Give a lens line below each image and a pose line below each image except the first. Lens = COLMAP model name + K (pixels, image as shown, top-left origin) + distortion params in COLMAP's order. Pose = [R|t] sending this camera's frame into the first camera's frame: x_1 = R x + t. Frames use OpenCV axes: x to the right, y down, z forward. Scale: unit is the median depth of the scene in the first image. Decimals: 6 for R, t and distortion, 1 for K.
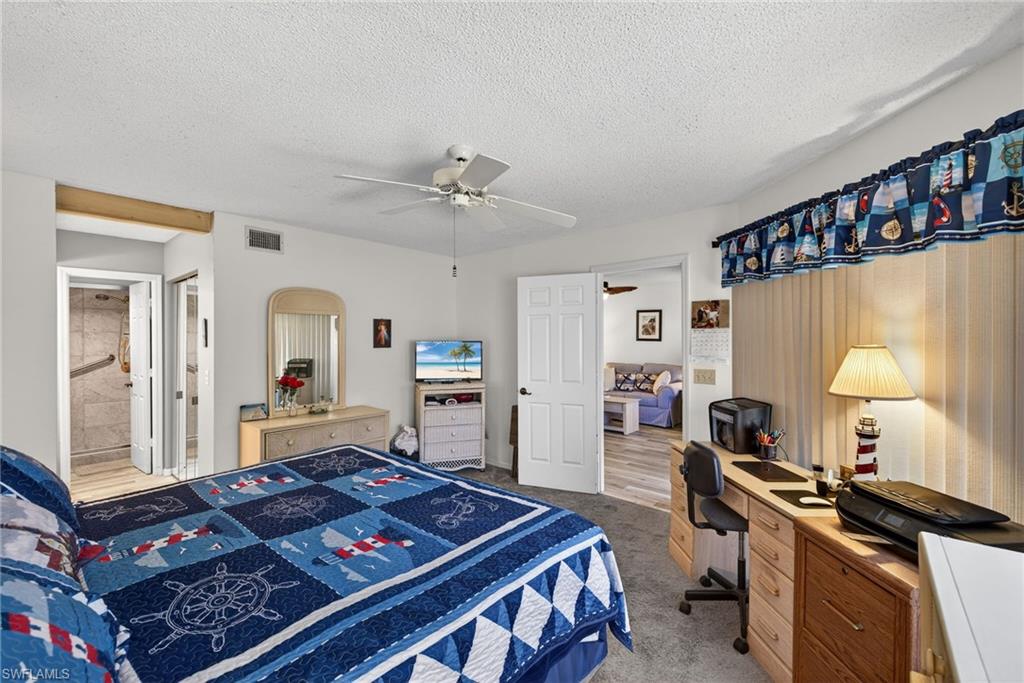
lens RADIAL K [[426.9, 0, 509.5], [0, 426.9, 340.5], [0, 0, 1]] dist [0.003627, 0.000115]
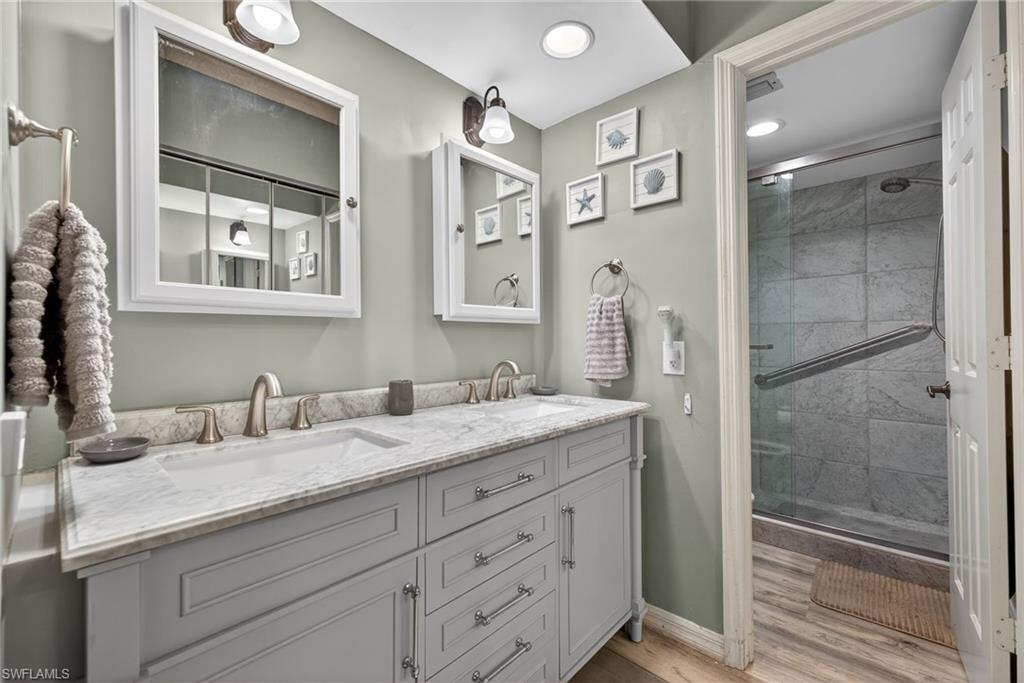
lens RADIAL K [[426.9, 0, 515.1], [0, 426.9, 337.7], [0, 0, 1]] dist [0.003627, 0.000115]
pose [[-0.029737, -0.005659, -0.999542, -0.416413], [0.000530, 0.999984, -0.005677, 0.049557], [0.999558, -0.000699, -0.029734, 0.520159]]
